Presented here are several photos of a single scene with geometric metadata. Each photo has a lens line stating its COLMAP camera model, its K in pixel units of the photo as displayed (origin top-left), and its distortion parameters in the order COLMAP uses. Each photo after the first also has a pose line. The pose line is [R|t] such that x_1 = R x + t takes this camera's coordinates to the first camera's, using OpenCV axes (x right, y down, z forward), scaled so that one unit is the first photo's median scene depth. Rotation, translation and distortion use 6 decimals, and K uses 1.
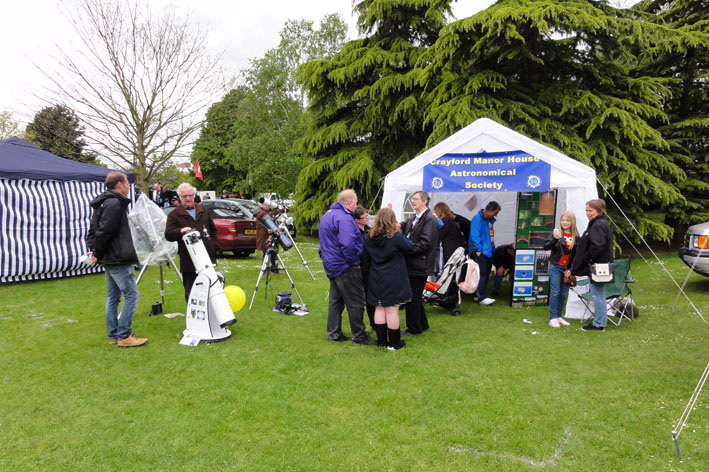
lens RADIAL K [[496.9, 0, 354.5], [0, 496.9, 236.0], [0, 0, 1]] dist [-0.005163, -0.001295]
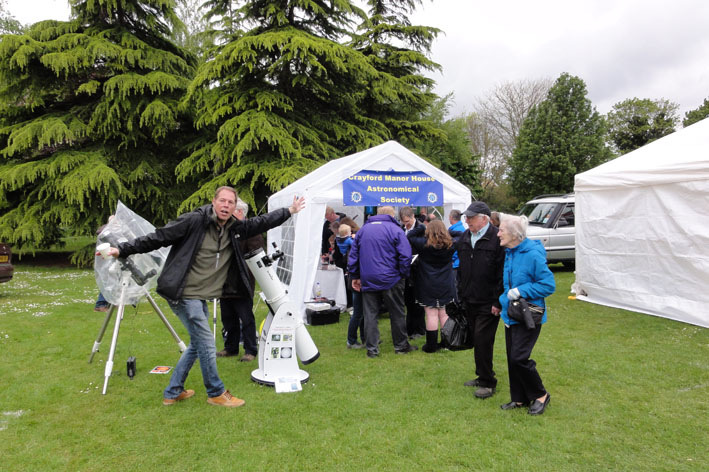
lens RADIAL K [[496.9, 0, 354.5], [0, 496.9, 236.0], [0, 0, 1]] dist [-0.005163, -0.001295]
pose [[0.733779, -0.028546, 0.678788, -0.564405], [0.051733, 0.998564, -0.013930, -0.009813], [-0.677416, 0.045337, 0.734202, 0.235633]]
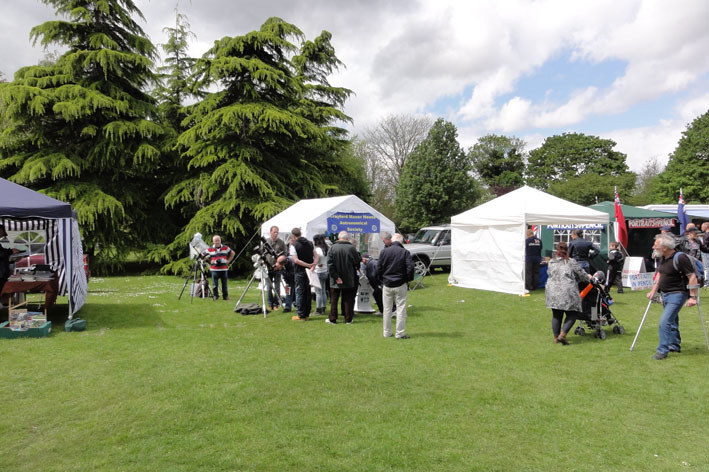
lens RADIAL K [[496.9, 0, 354.5], [0, 496.9, 236.0], [0, 0, 1]] dist [-0.005163, -0.001295]
pose [[0.554575, -0.002307, 0.832131, -1.326858], [0.050412, 0.998253, -0.030829, -0.017315], [-0.830605, 0.059047, 0.553722, -0.067078]]
